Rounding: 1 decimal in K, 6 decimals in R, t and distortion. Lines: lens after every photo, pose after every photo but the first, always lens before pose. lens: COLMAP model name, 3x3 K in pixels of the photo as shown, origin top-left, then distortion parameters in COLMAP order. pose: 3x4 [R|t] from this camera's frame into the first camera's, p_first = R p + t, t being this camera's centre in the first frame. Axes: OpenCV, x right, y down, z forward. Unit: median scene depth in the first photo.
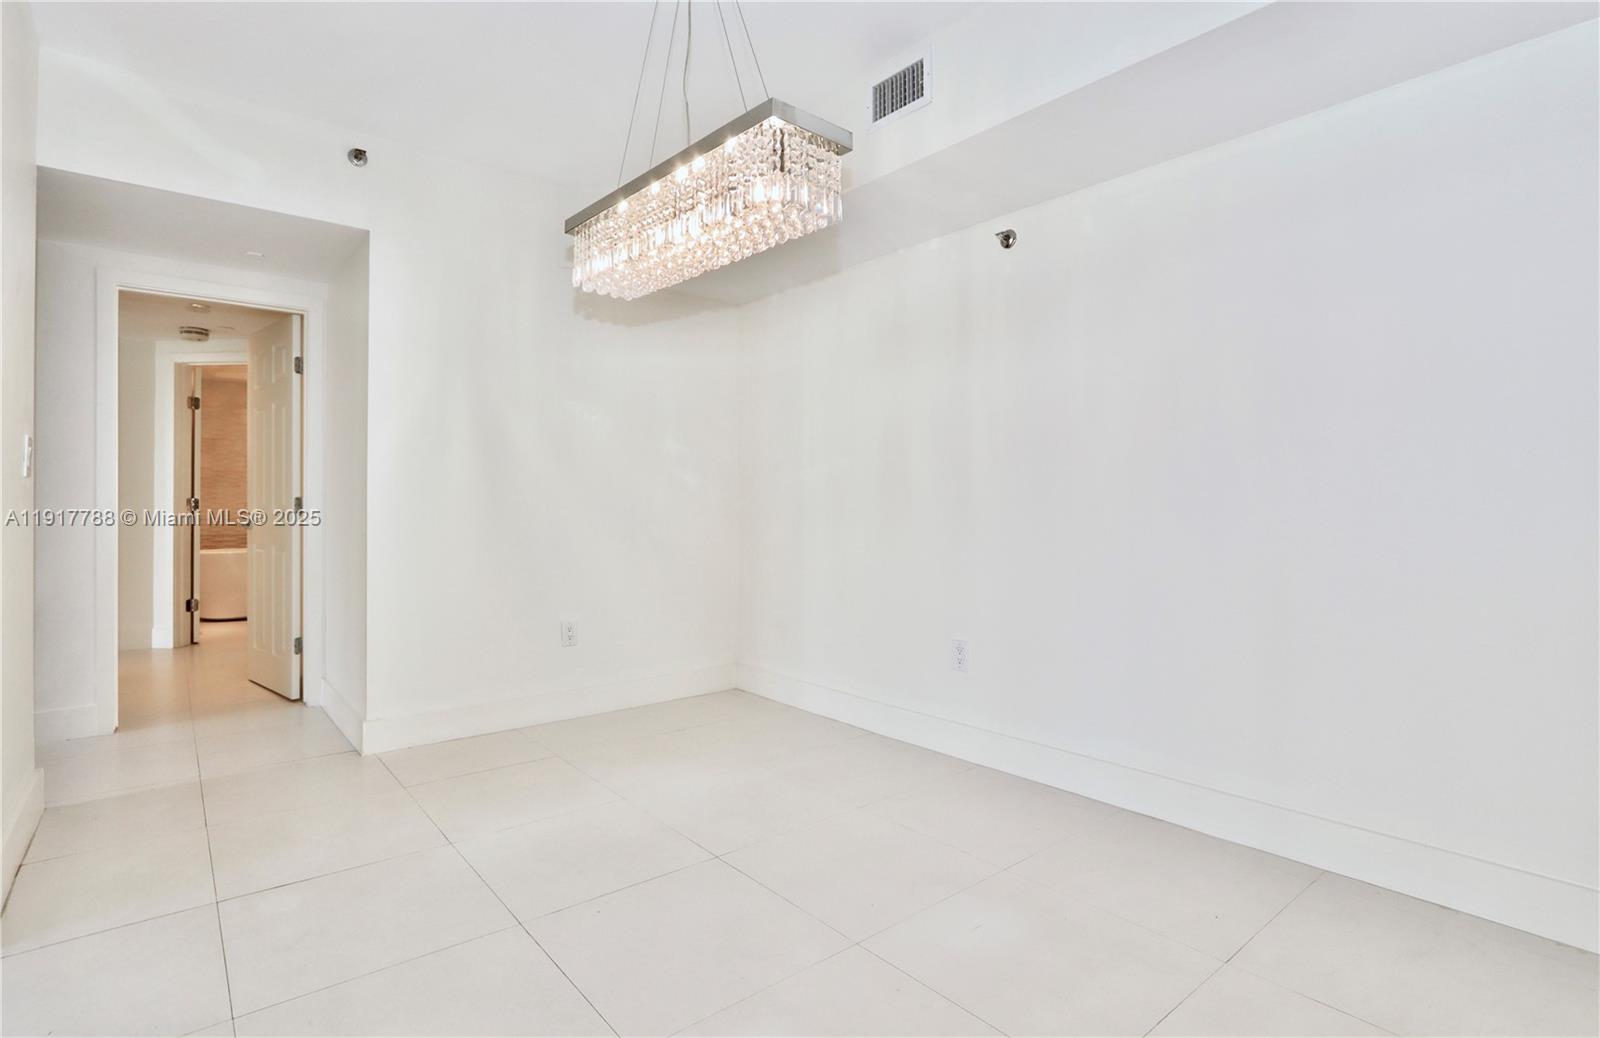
lens RADIAL K [[761.9, 0, 795.5], [0, 761.9, 496.2], [0, 0, 1]] dist [-0.001660, -0.000281]
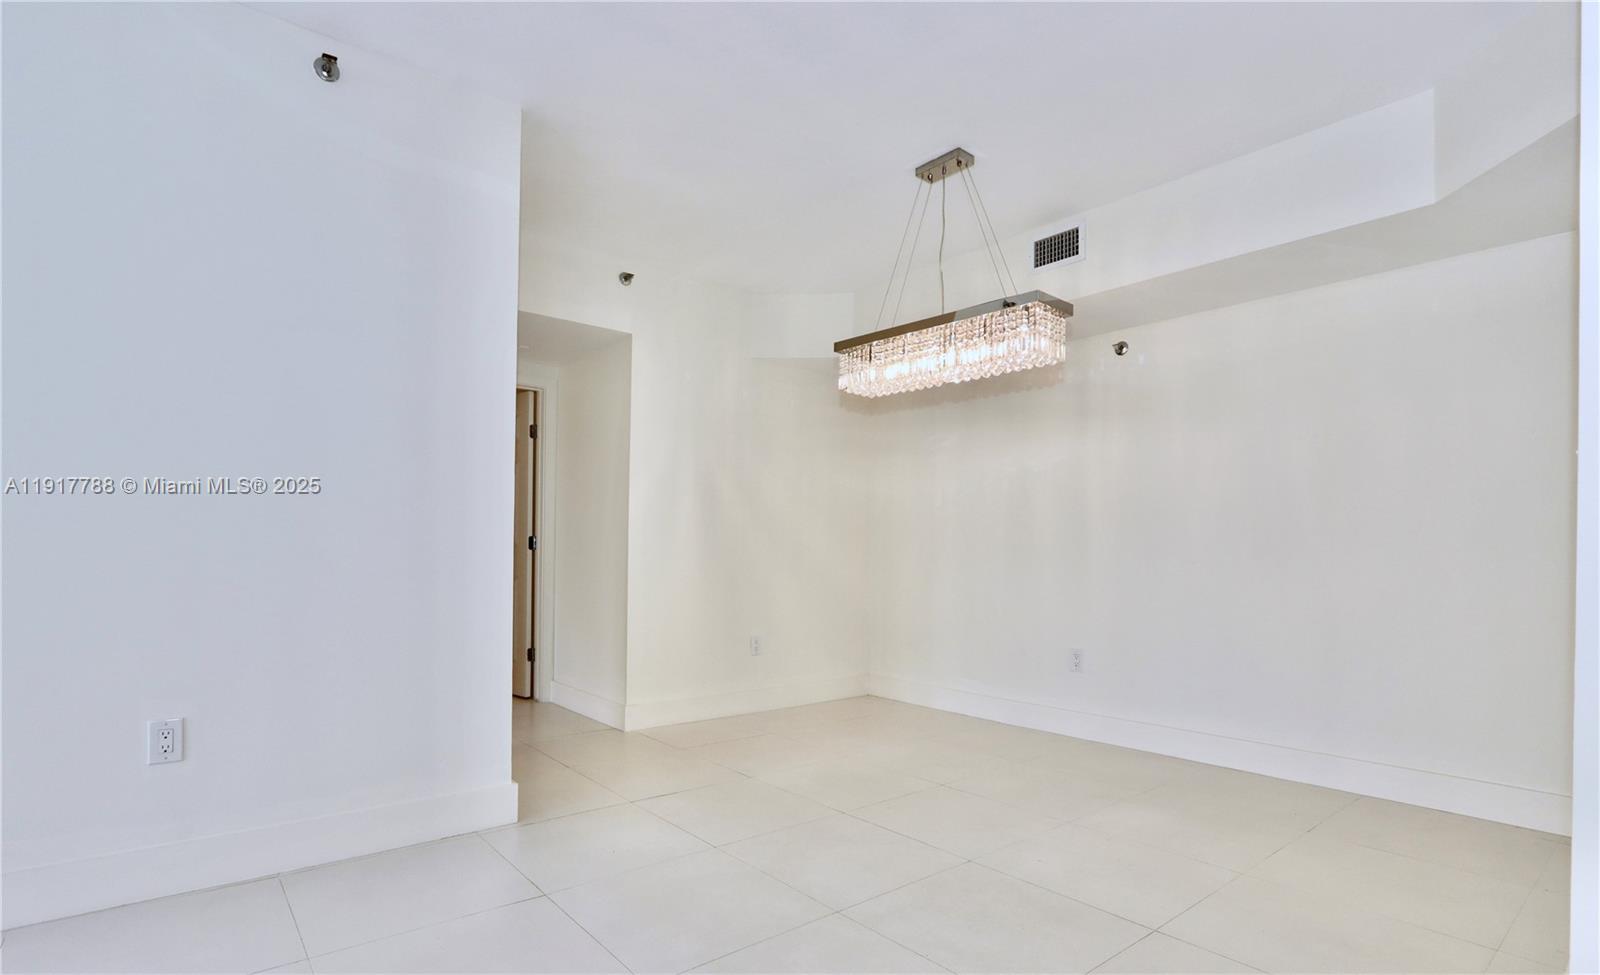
lens RADIAL K [[755.5, 0, 794.7], [0, 755.5, 545.8], [0, 0, 1]] dist [-0.001082, -0.000012]
pose [[0.999941, 0.010730, 0.001637, -0.290074], [-0.010731, 0.999942, 0.000361, 0.015462], [-0.001633, -0.000378, 0.999999, -0.325758]]
